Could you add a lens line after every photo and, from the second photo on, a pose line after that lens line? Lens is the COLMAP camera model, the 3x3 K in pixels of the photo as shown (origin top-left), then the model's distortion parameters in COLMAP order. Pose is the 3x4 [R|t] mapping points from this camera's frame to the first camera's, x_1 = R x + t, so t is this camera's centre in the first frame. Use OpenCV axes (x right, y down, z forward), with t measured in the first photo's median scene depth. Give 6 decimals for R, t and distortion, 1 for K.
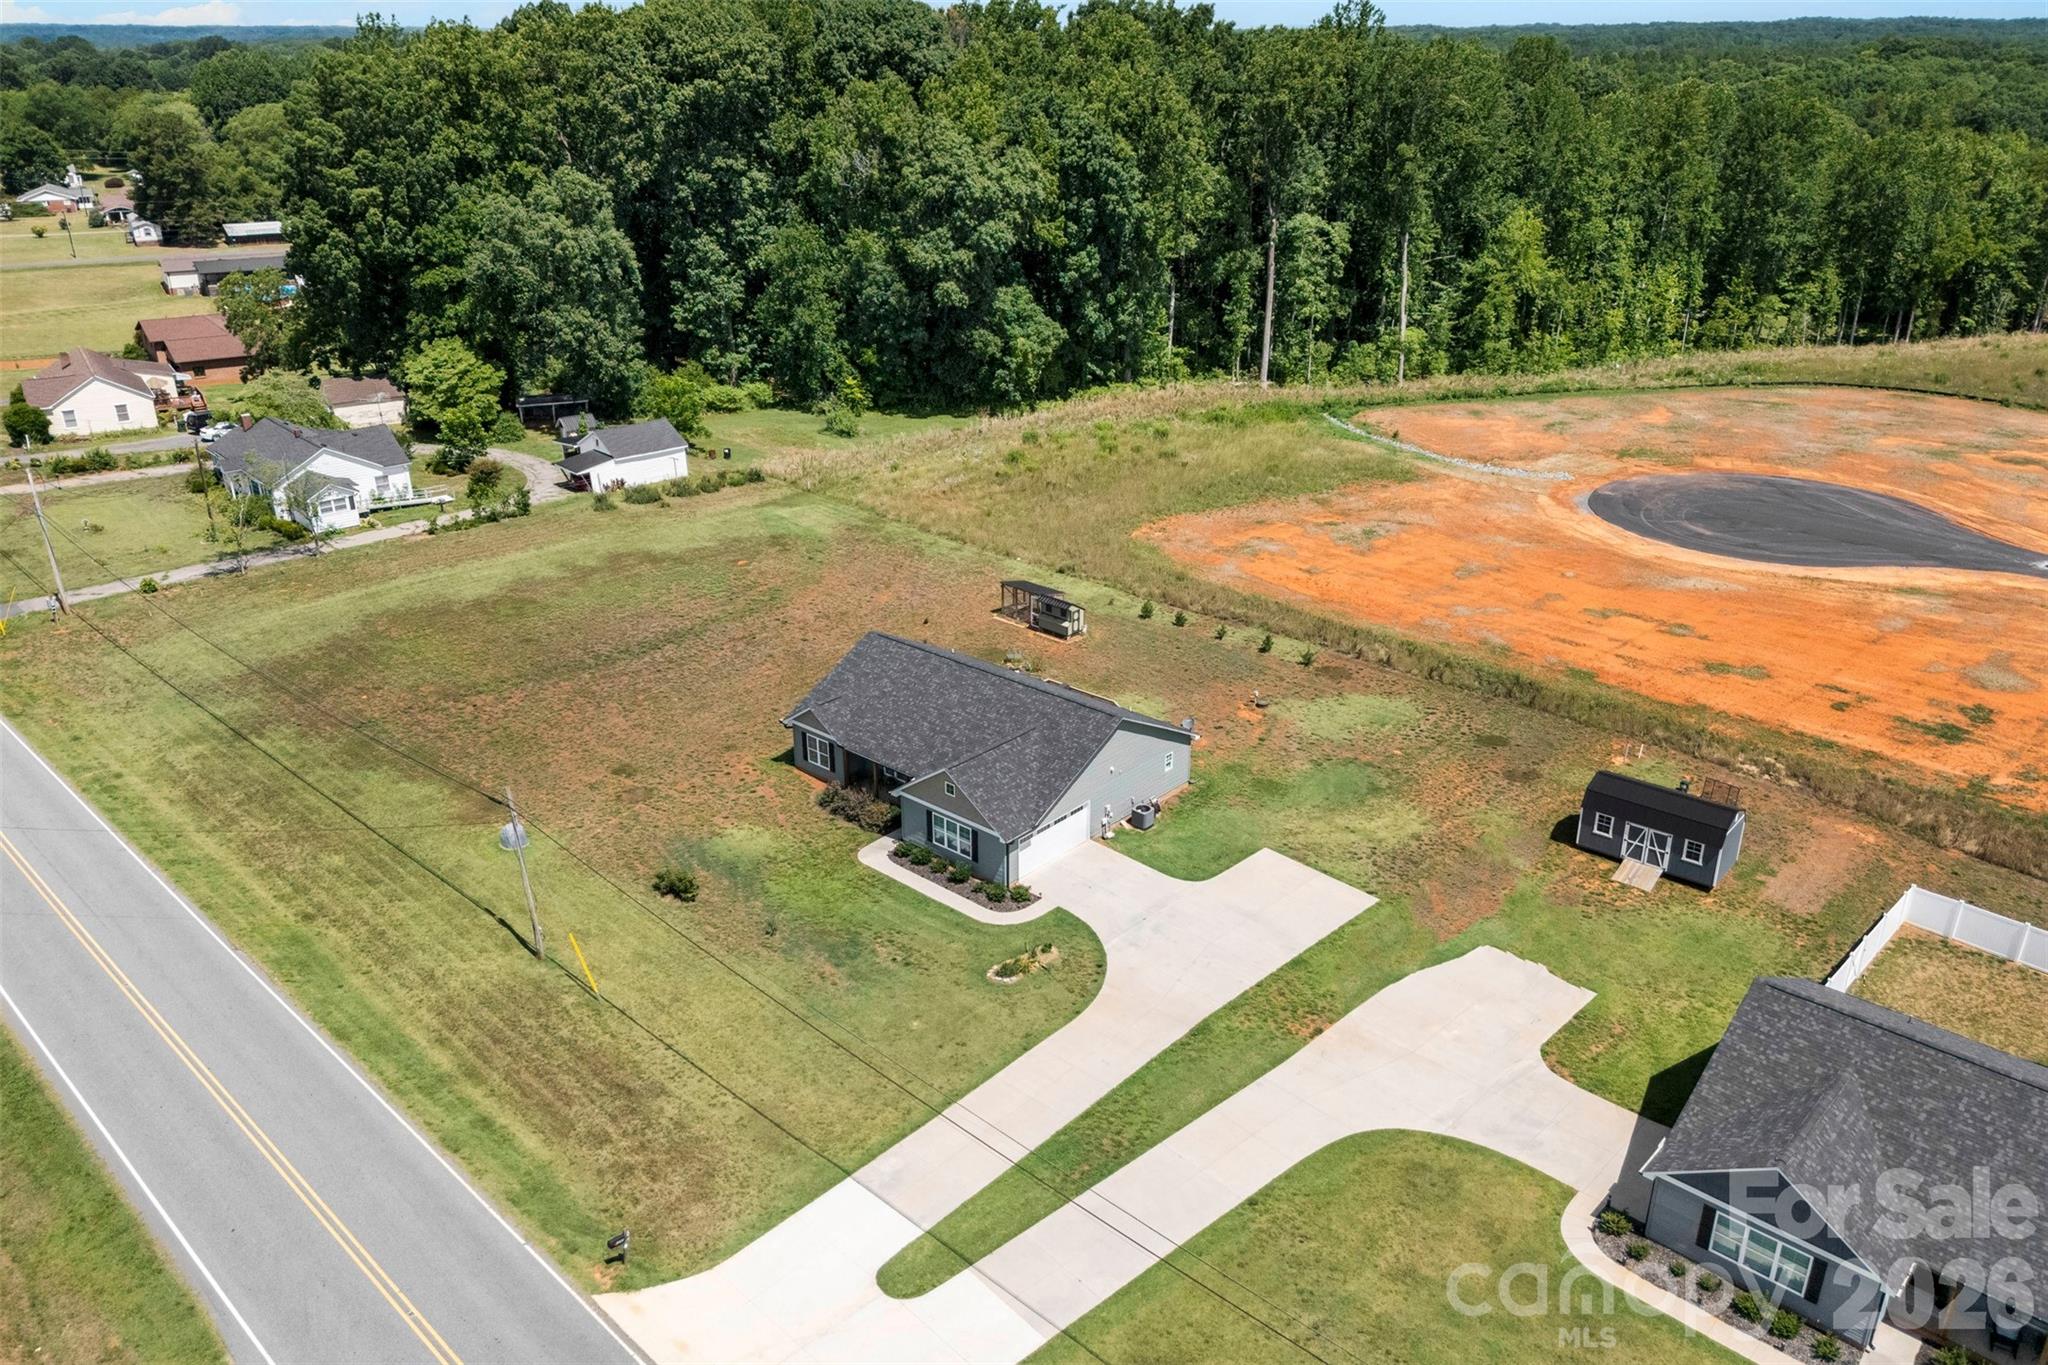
lens RADIAL K [[1519.7, 0, 1022.1], [0, 1519.7, 692.1], [0, 0, 1]] dist [0.081102, -0.082195]
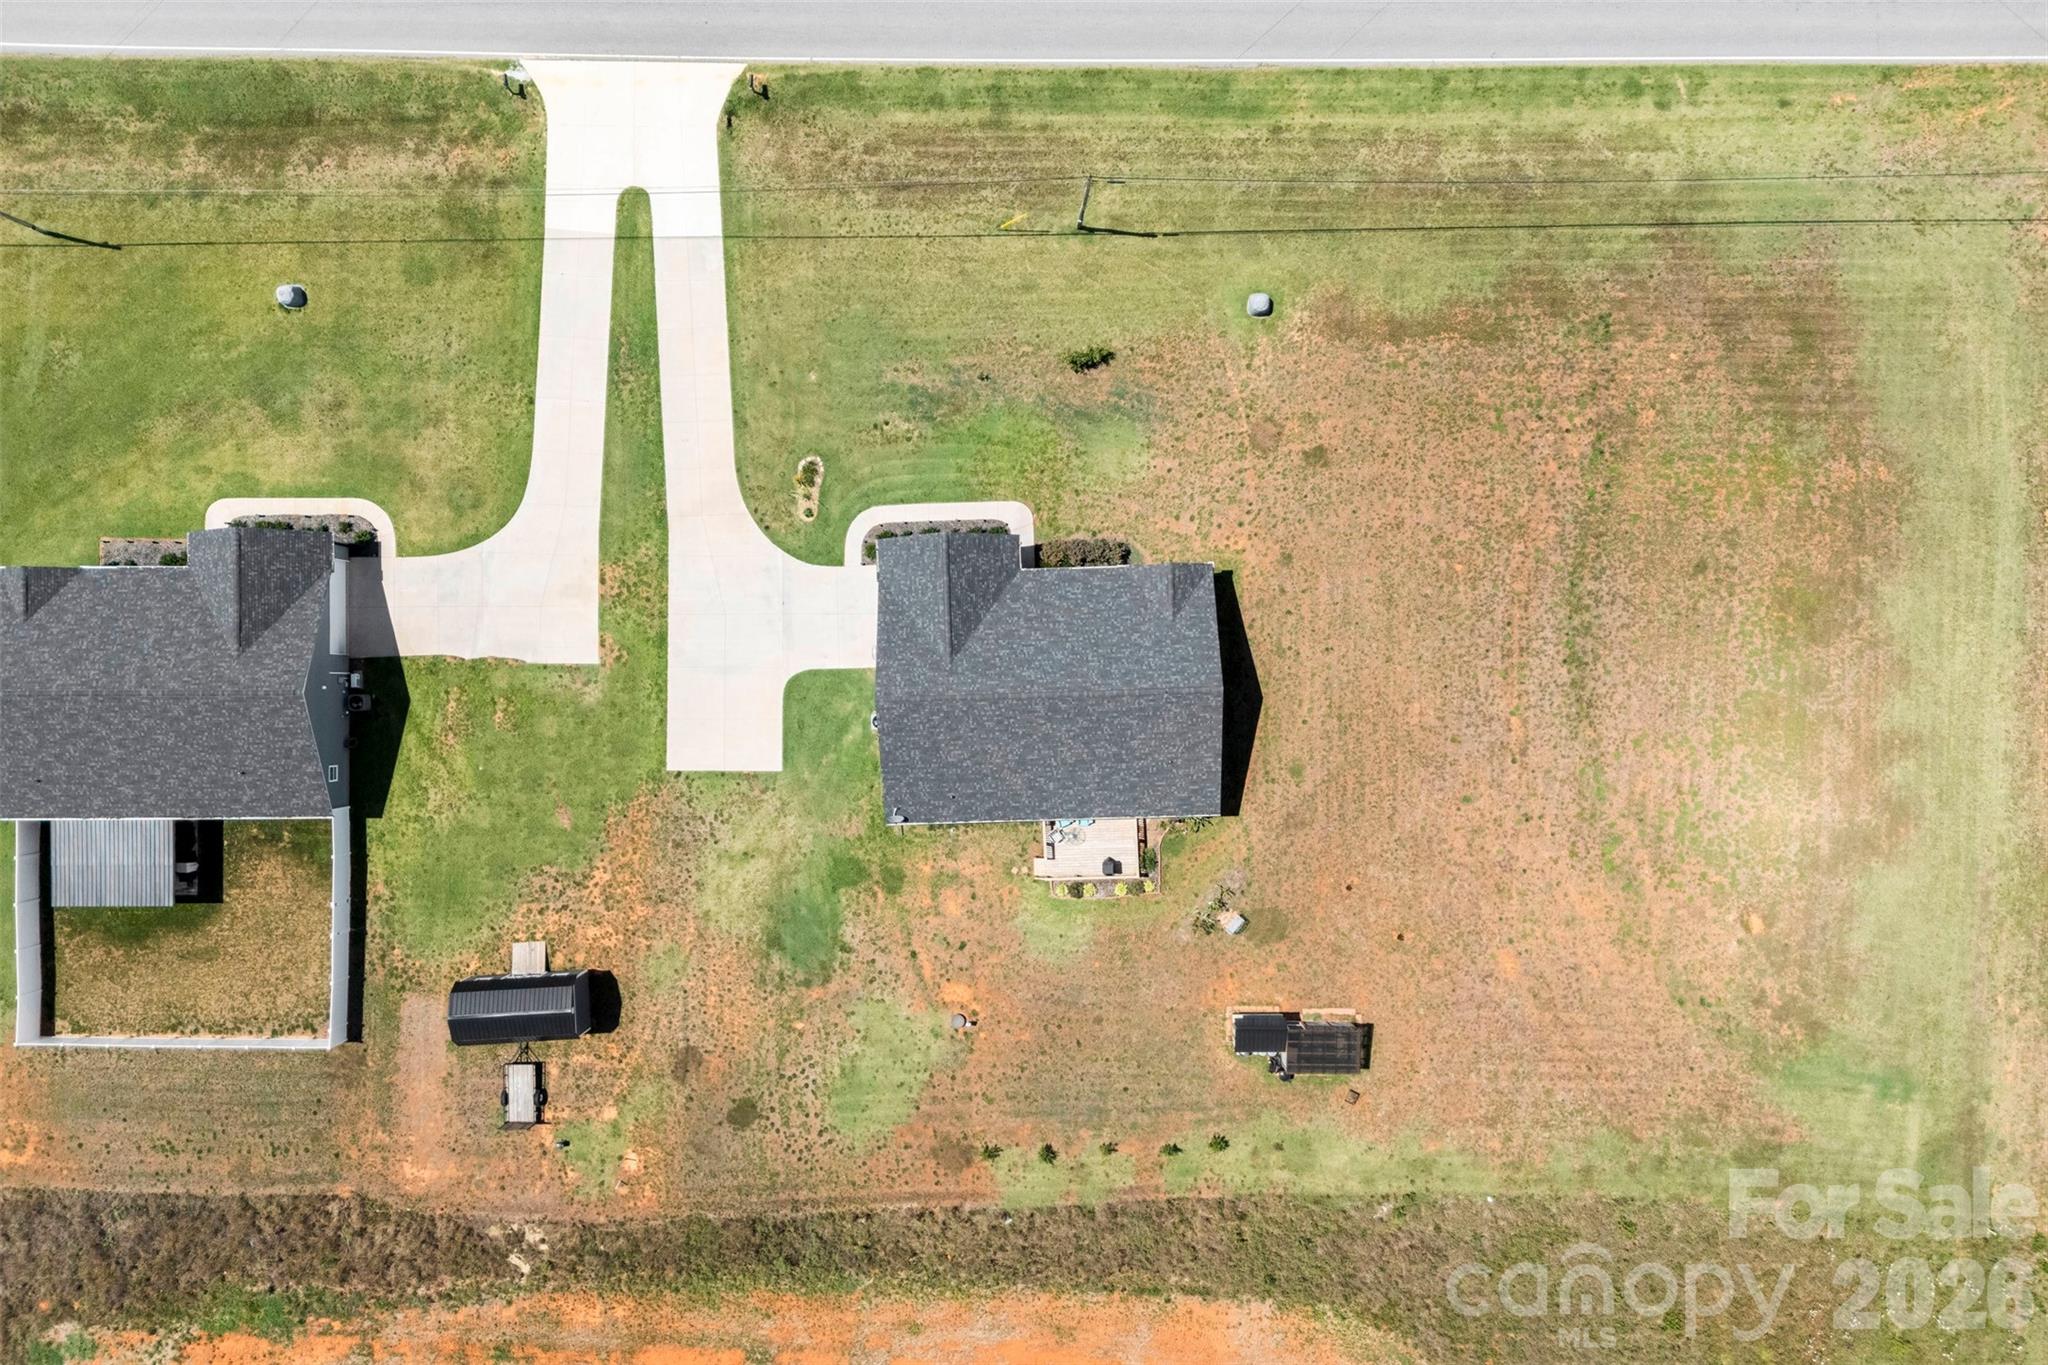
lens RADIAL K [[1519.7, 0, 1022.1], [0, 1519.7, 692.1], [0, 0, 1]] dist [0.081102, -0.082195]
pose [[-0.726276, 0.687243, 0.014881, -0.019118], [-0.254432, -0.288867, 0.922941, -0.696009], [0.638583, 0.666524, 0.384653, 0.461419]]
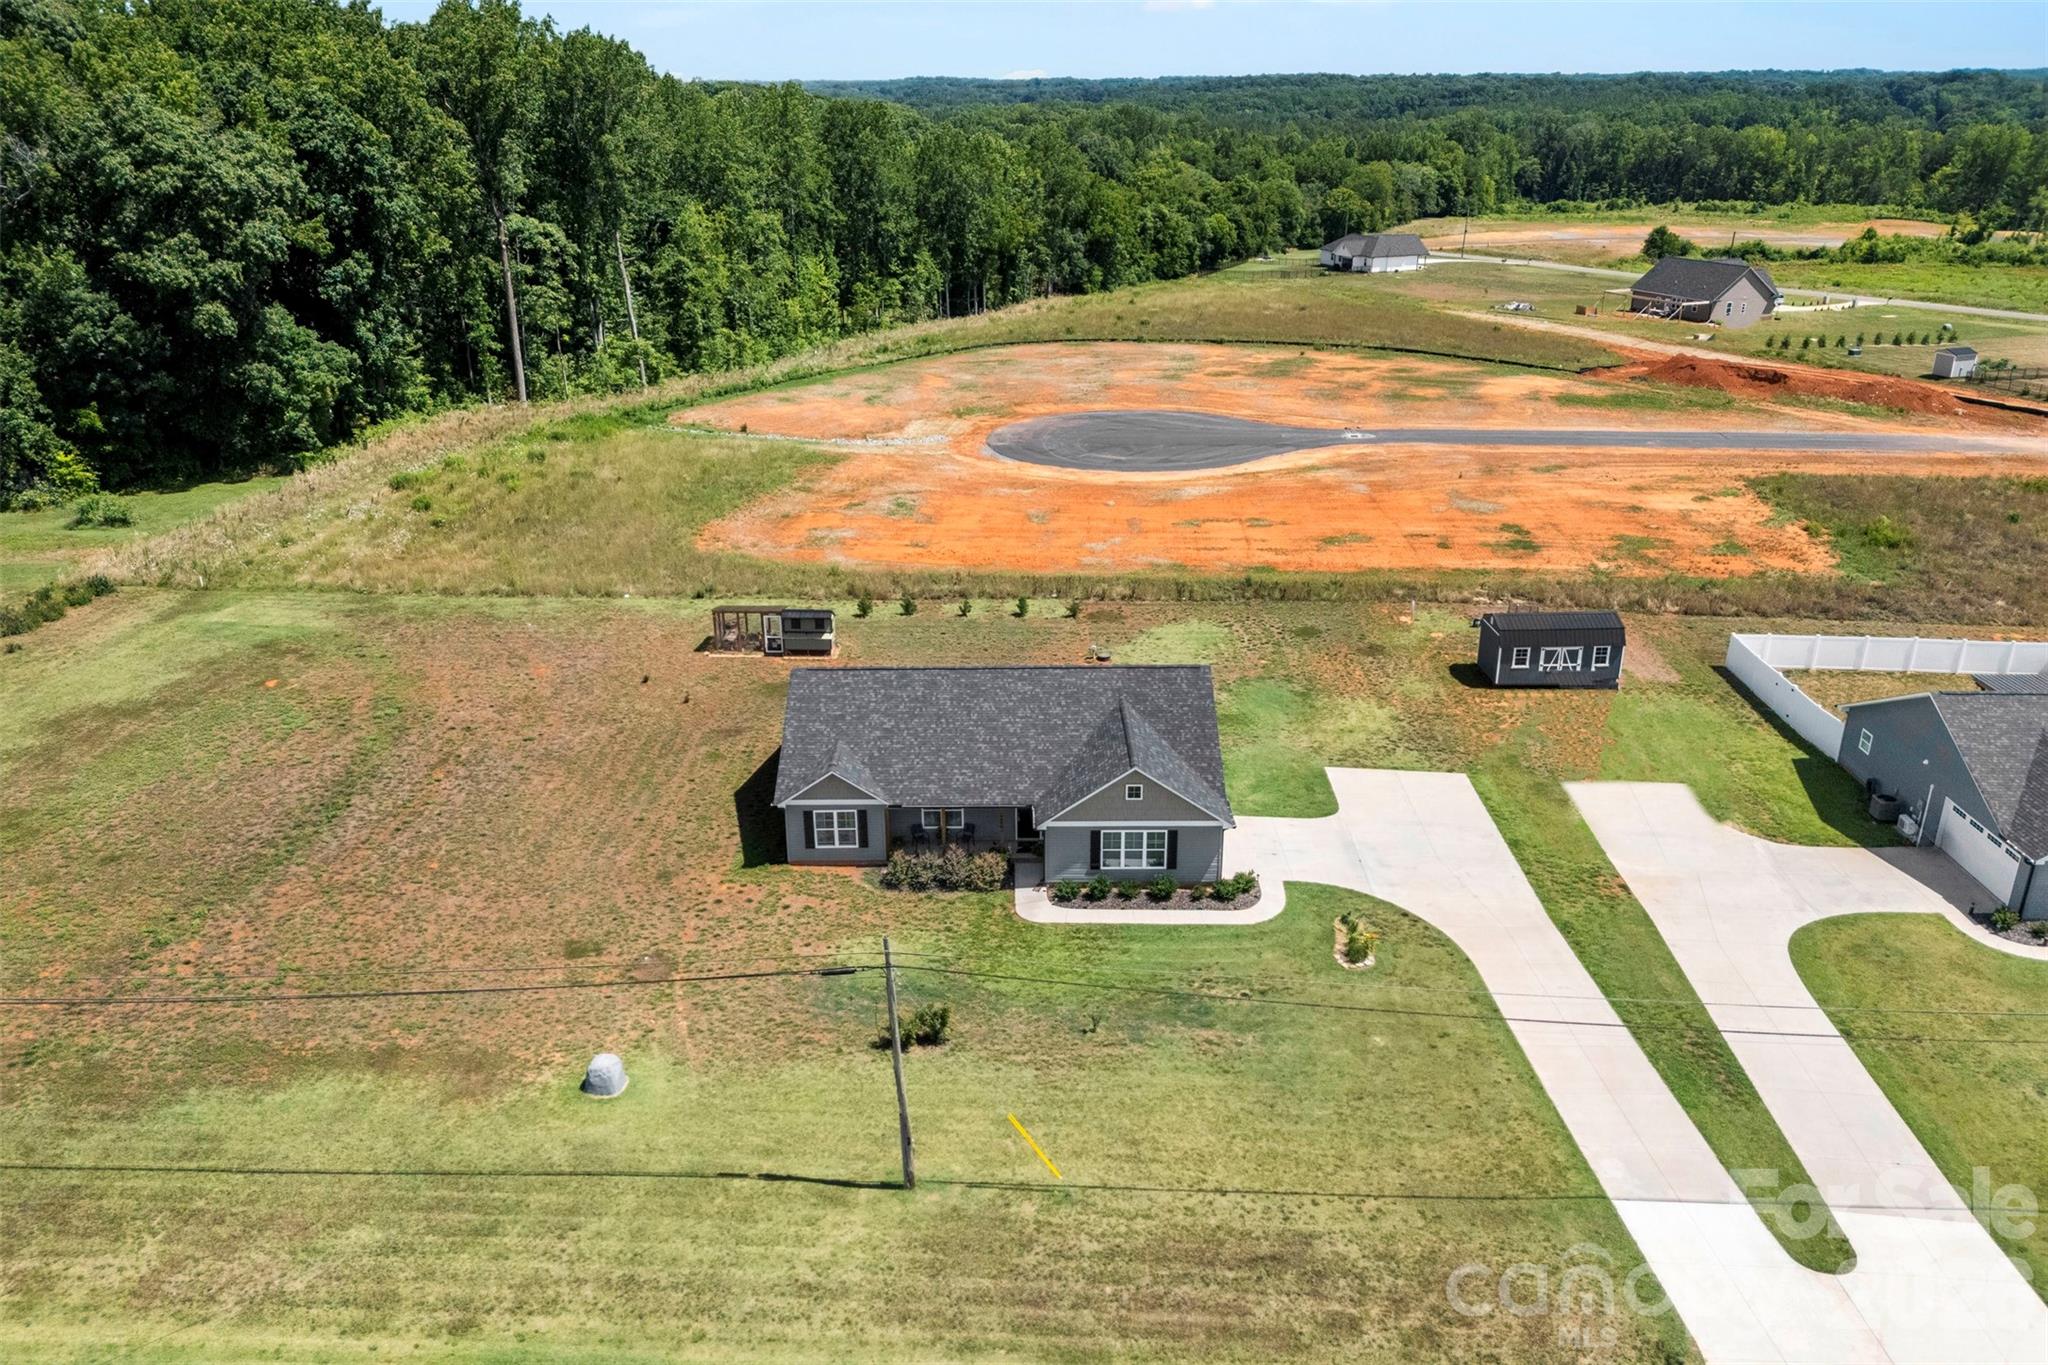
lens RADIAL K [[1519.6, 0, 1024.0], [0, 1519.6, 682.5], [0, 0, 1]] dist [0.078299, -0.078476]
pose [[0.742336, -0.243860, 0.624075, -0.399417], [0.266867, 0.961959, 0.058451, -0.038394], [-0.614588, 0.123155, 0.779175, 0.267994]]
